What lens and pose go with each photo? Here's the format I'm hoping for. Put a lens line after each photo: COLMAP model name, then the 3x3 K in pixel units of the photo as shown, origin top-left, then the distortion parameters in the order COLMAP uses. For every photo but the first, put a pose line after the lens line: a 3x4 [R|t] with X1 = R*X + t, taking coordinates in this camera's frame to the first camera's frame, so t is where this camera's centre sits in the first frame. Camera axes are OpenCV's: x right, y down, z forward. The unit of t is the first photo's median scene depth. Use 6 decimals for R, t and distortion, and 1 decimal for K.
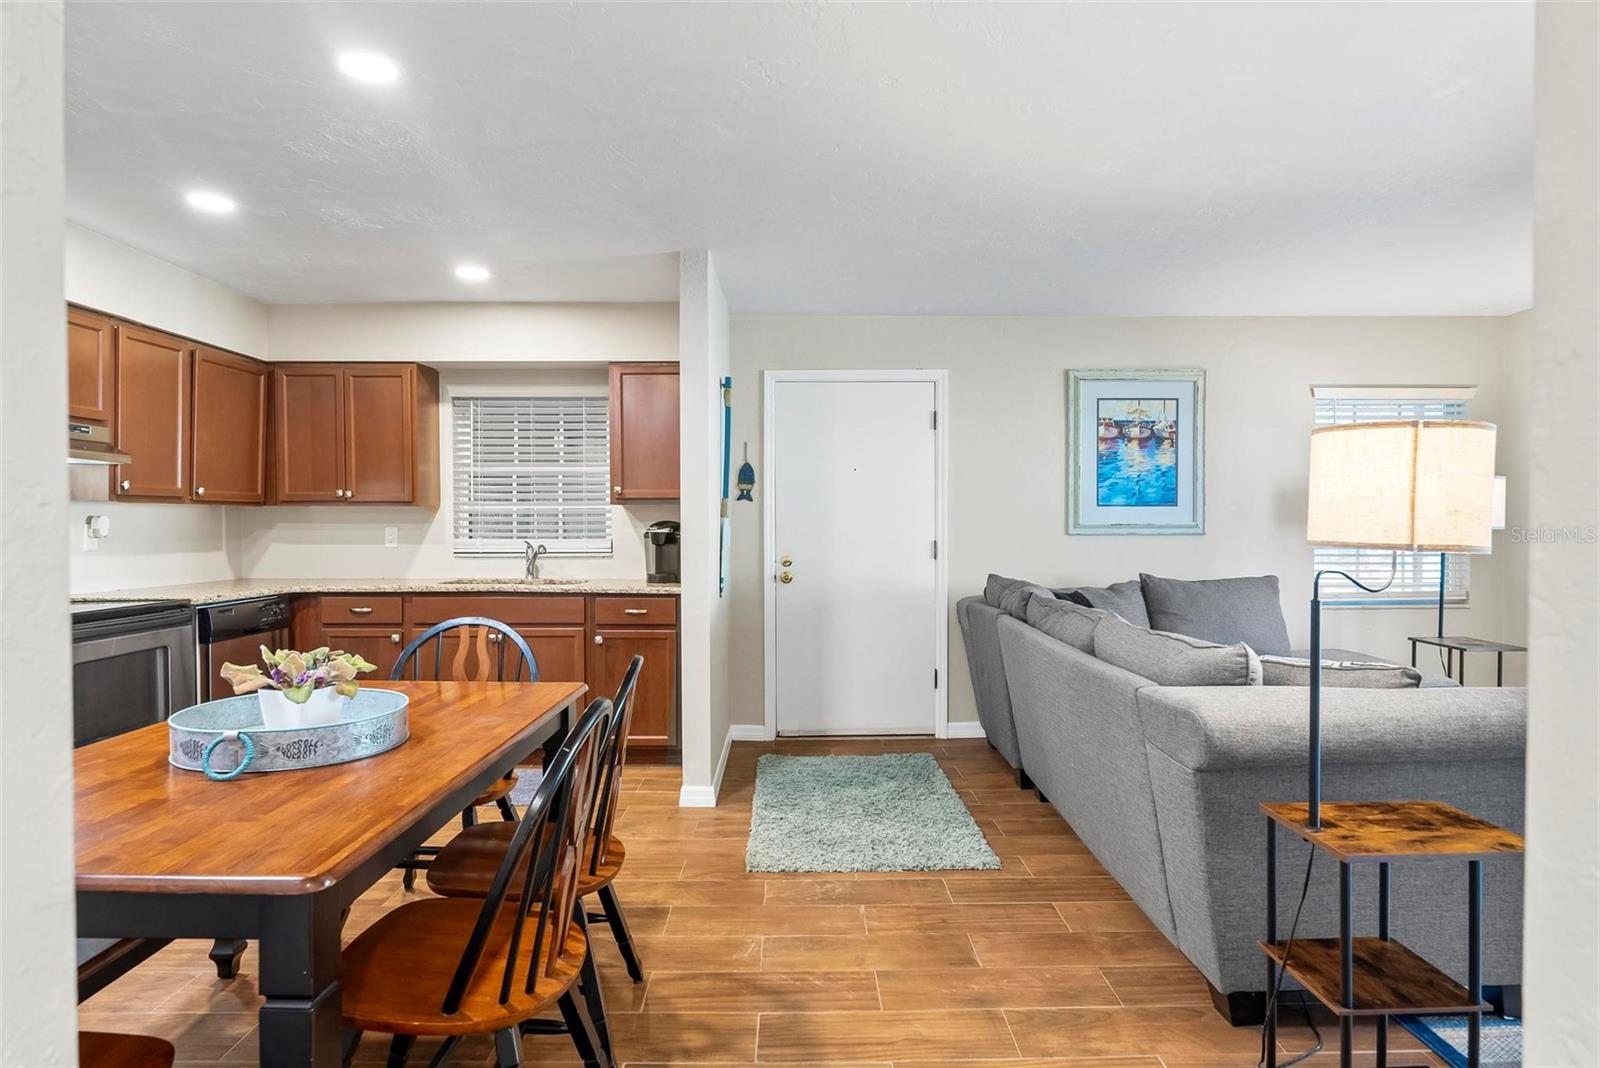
lens RADIAL K [[893.9, 0, 815.0], [0, 893.9, 536.5], [0, 0, 1]] dist [-0.017560, 0.007494]
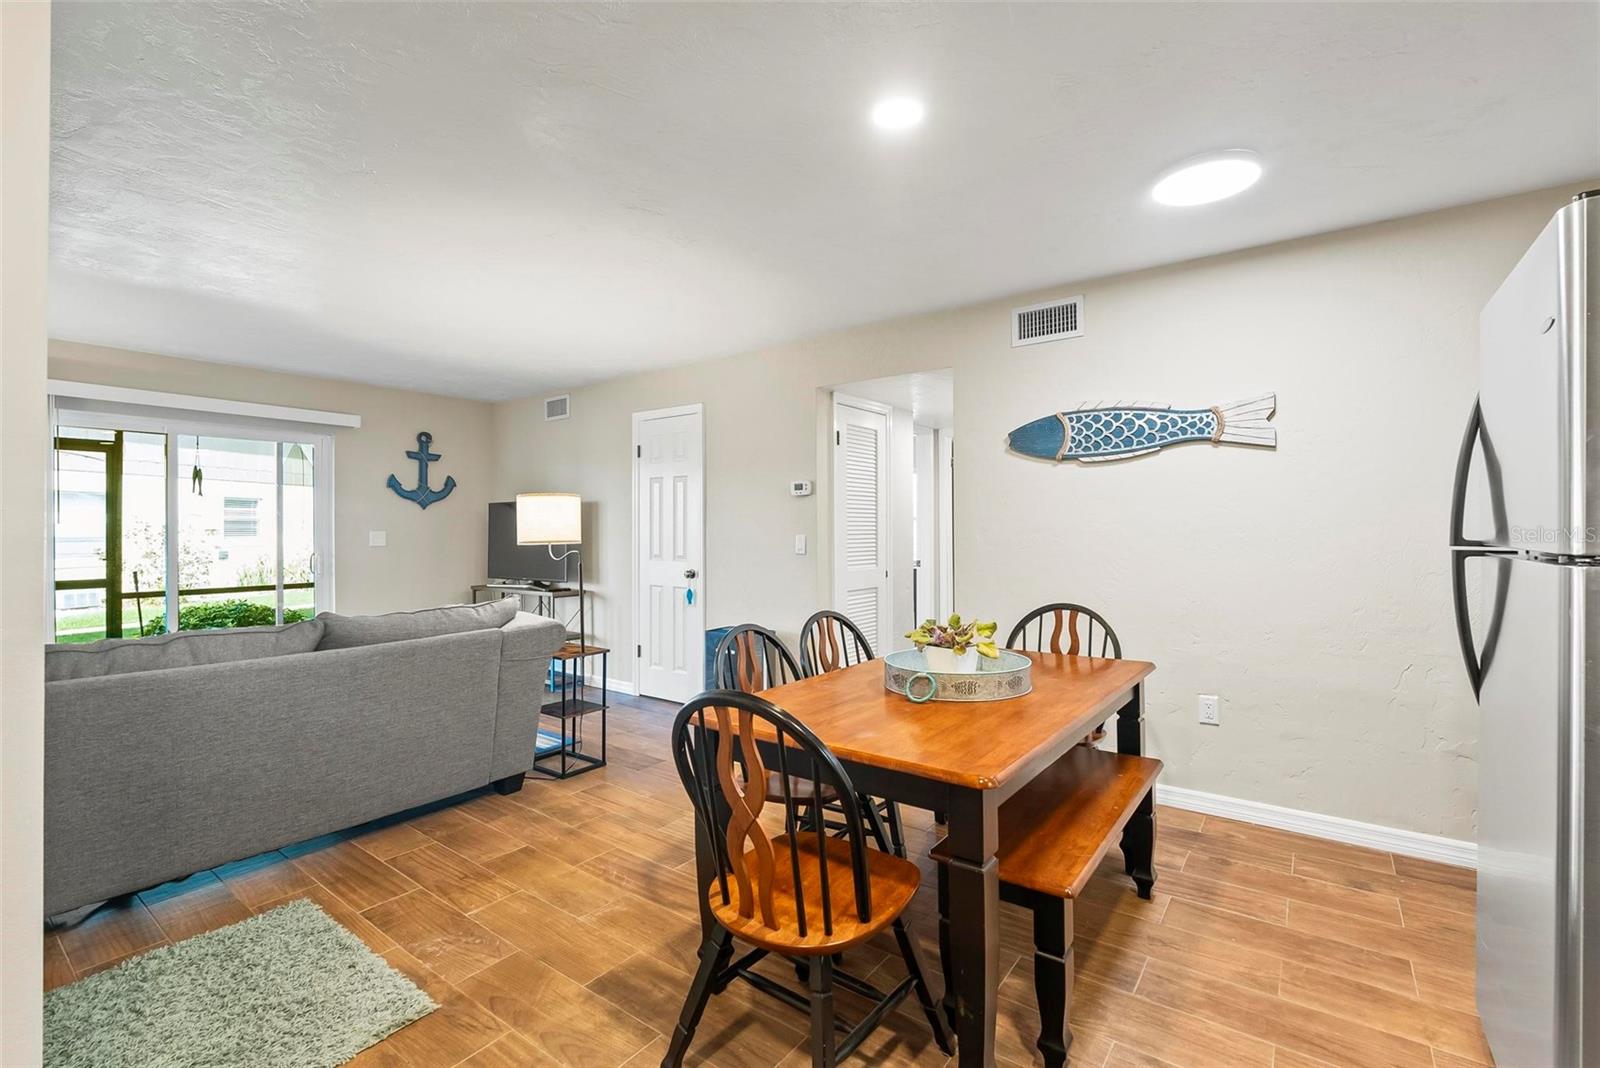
lens RADIAL K [[699.3, 0, 802.4], [0, 699.3, 524.1], [0, 0, 1]] dist [-0.006298, 0.000794]
pose [[-0.787332, 0.010689, 0.616437, -0.457019], [0.016771, 0.999851, 0.004083, -0.014701], [-0.616301, 0.013553, -0.787394, 0.856322]]
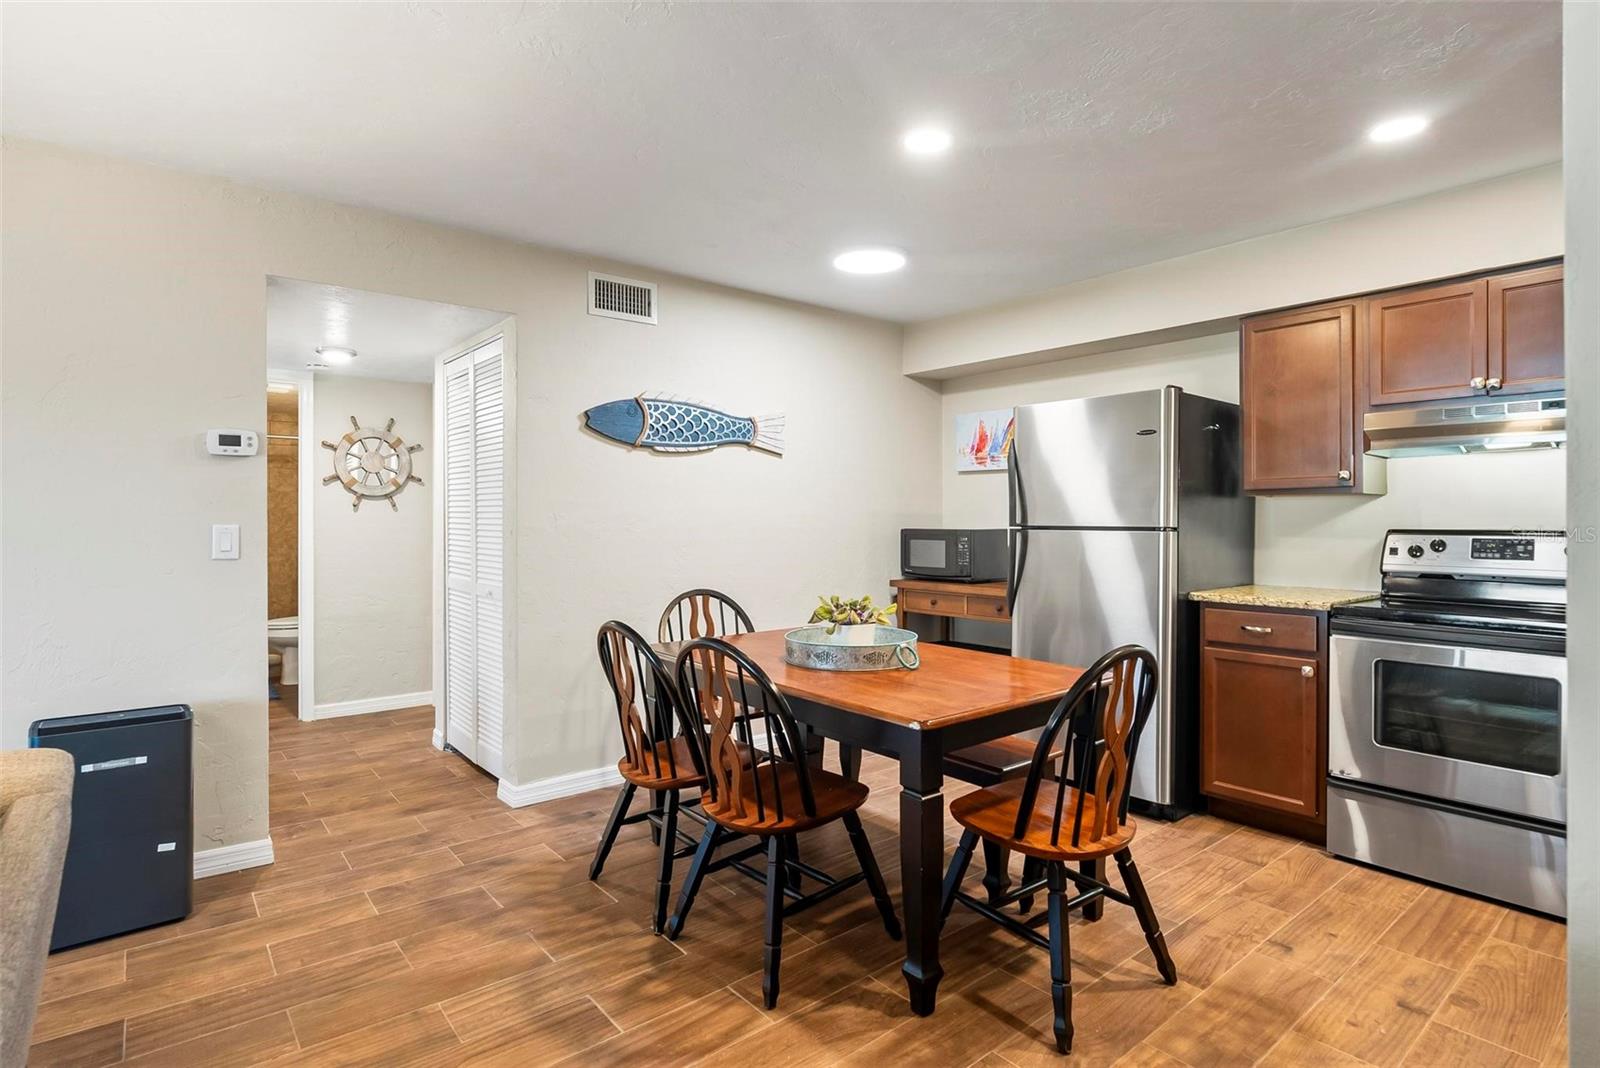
lens RADIAL K [[819.5, 0, 793.7], [0, 819.5, 517.6], [0, 0, 1]] dist [-0.003305, 0.002868]
pose [[-0.799809, 0.001019, -0.600253, 0.154001], [-0.008297, 0.999884, 0.012752, -0.013652], [0.600197, 0.015179, -0.799708, 0.875724]]
